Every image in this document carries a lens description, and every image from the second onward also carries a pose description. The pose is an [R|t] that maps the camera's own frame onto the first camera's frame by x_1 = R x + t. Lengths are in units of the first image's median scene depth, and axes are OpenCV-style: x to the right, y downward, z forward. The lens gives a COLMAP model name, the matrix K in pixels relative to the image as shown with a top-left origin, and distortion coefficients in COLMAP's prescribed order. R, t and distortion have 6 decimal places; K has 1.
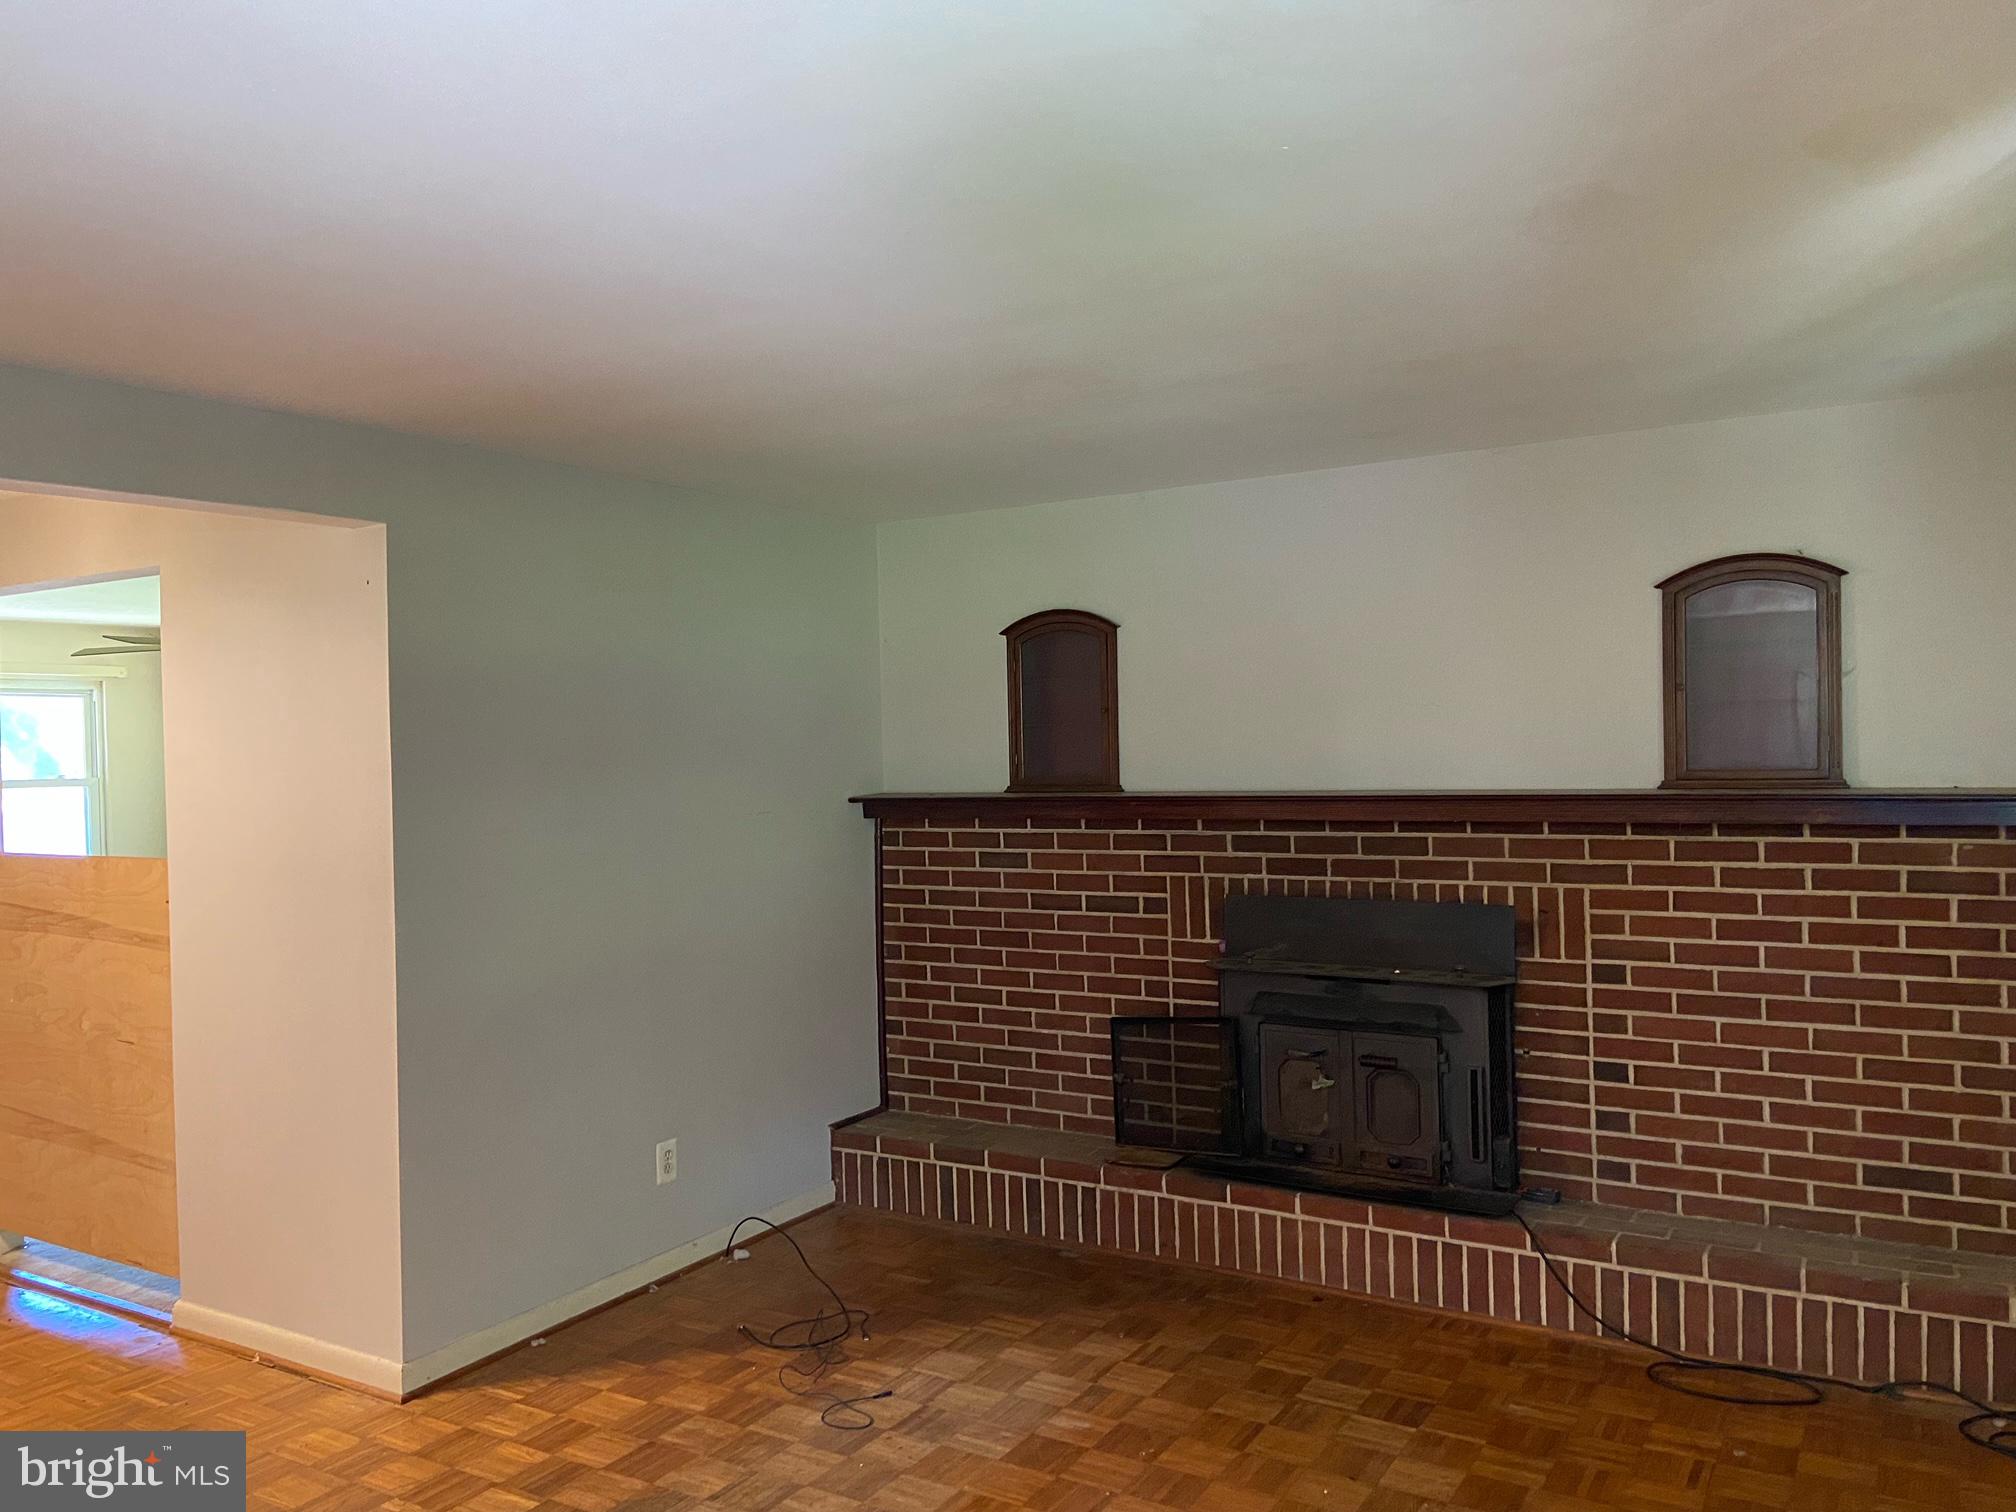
lens RADIAL K [[1528.6, 0, 1008.0], [0, 1528.6, 756.0], [0, 0, 1]] dist [0.121496, -0.150502]
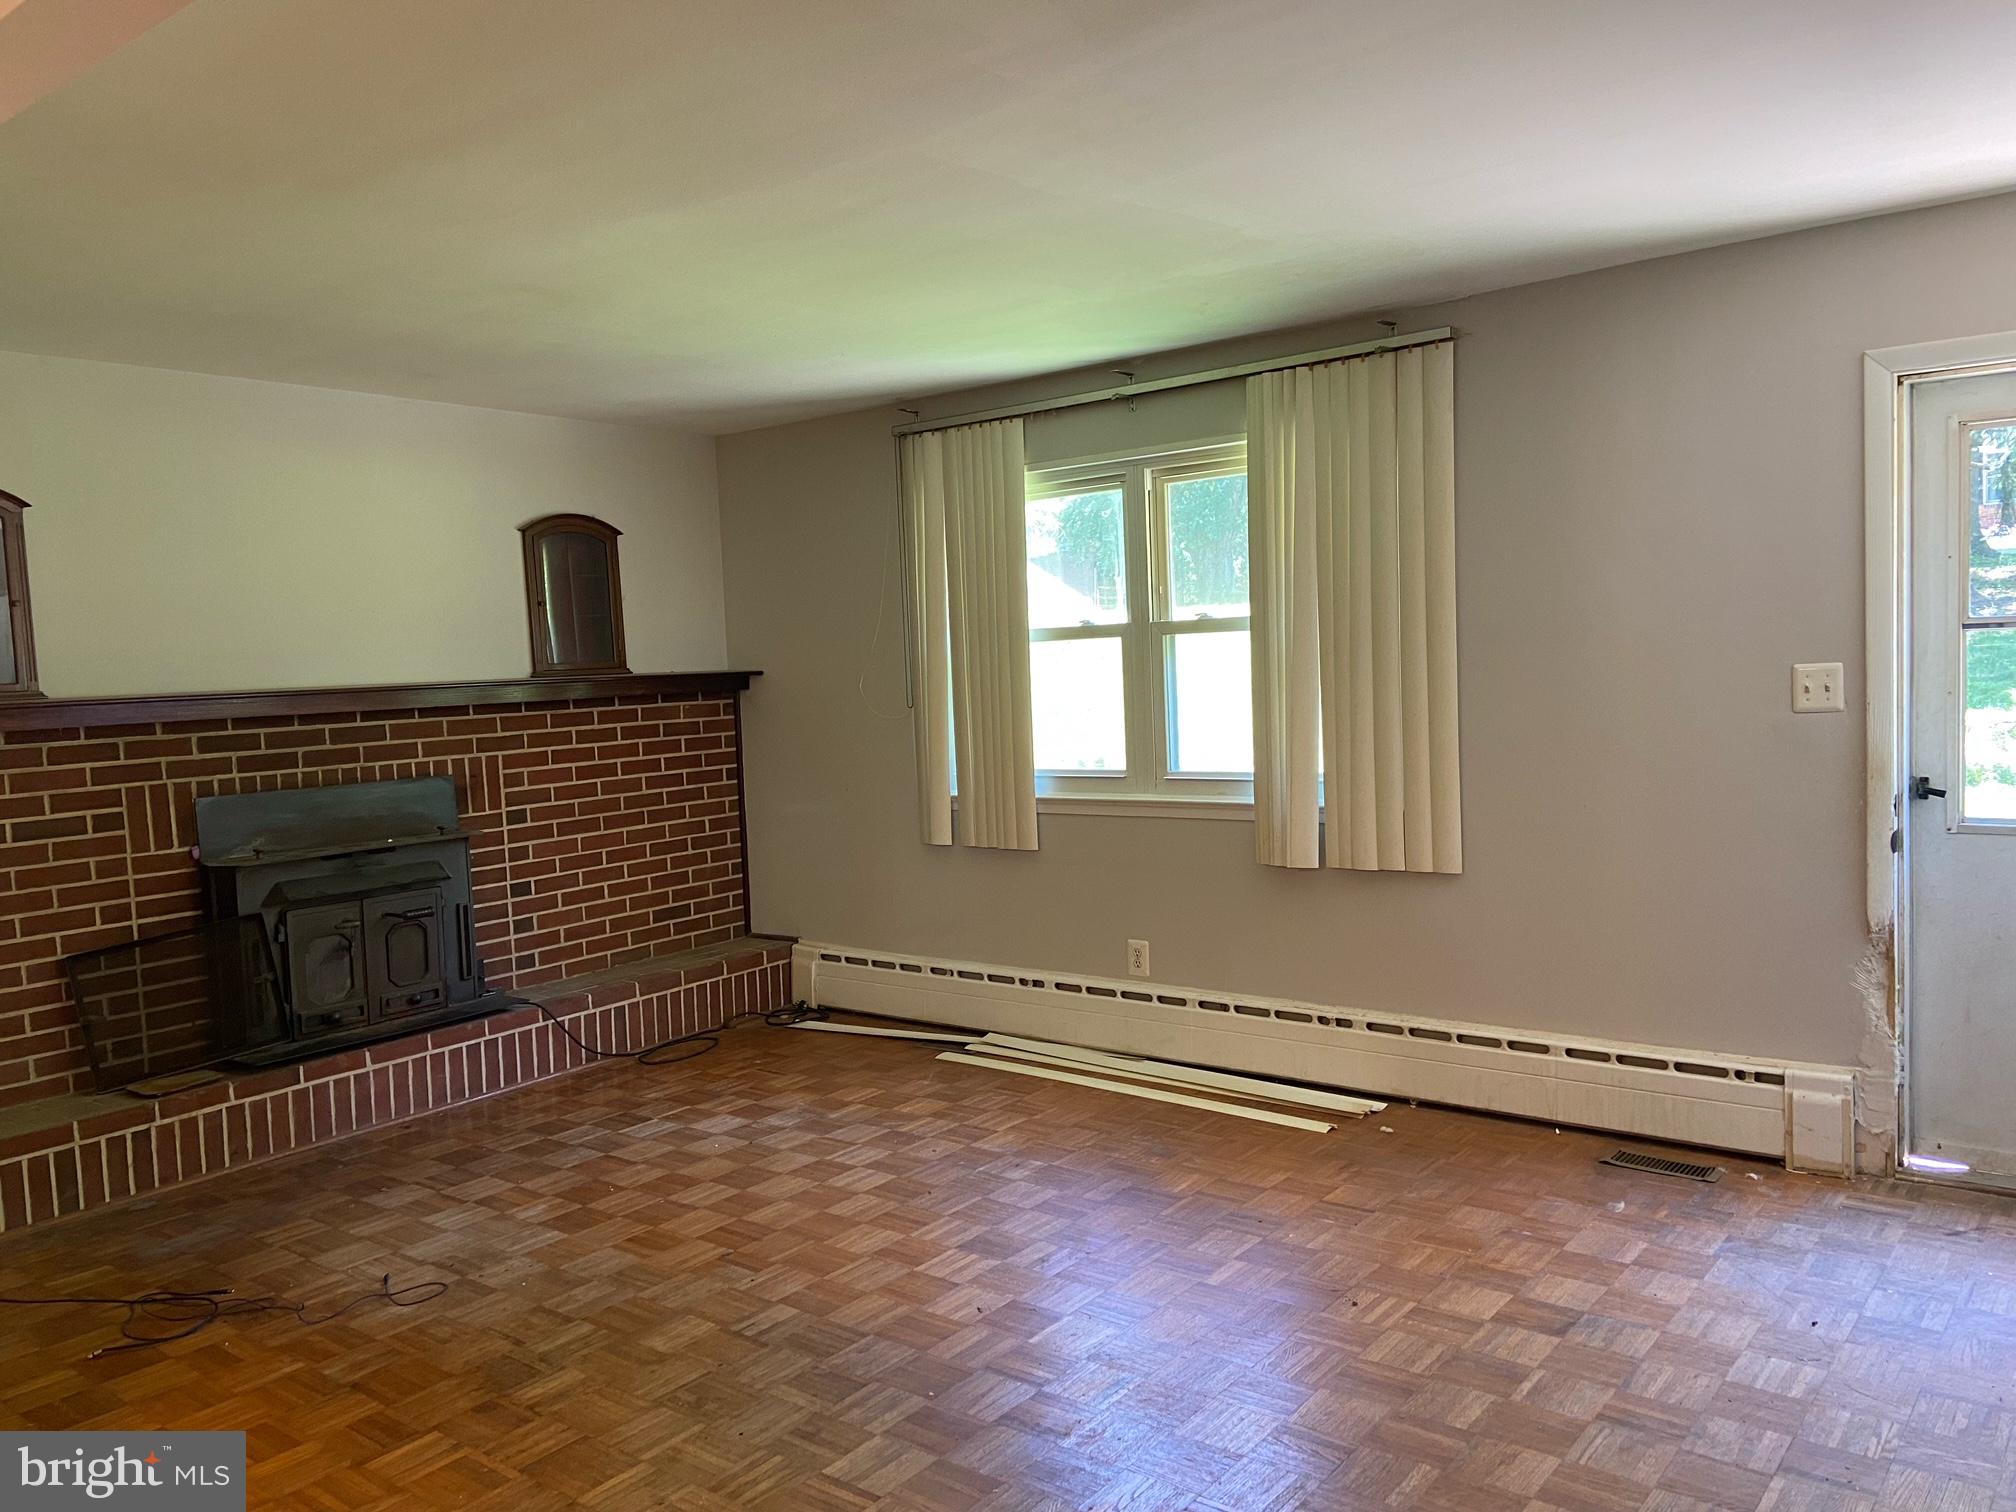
lens RADIAL K [[1528.6, 0, 1008.0], [0, 1528.6, 756.0], [0, 0, 1]] dist [0.121496, -0.150502]
pose [[0.103613, -0.045752, 0.993565, -0.895433], [0.047096, 0.998047, 0.041047, 0.053813], [-0.993502, 0.042539, 0.105566, 0.440668]]
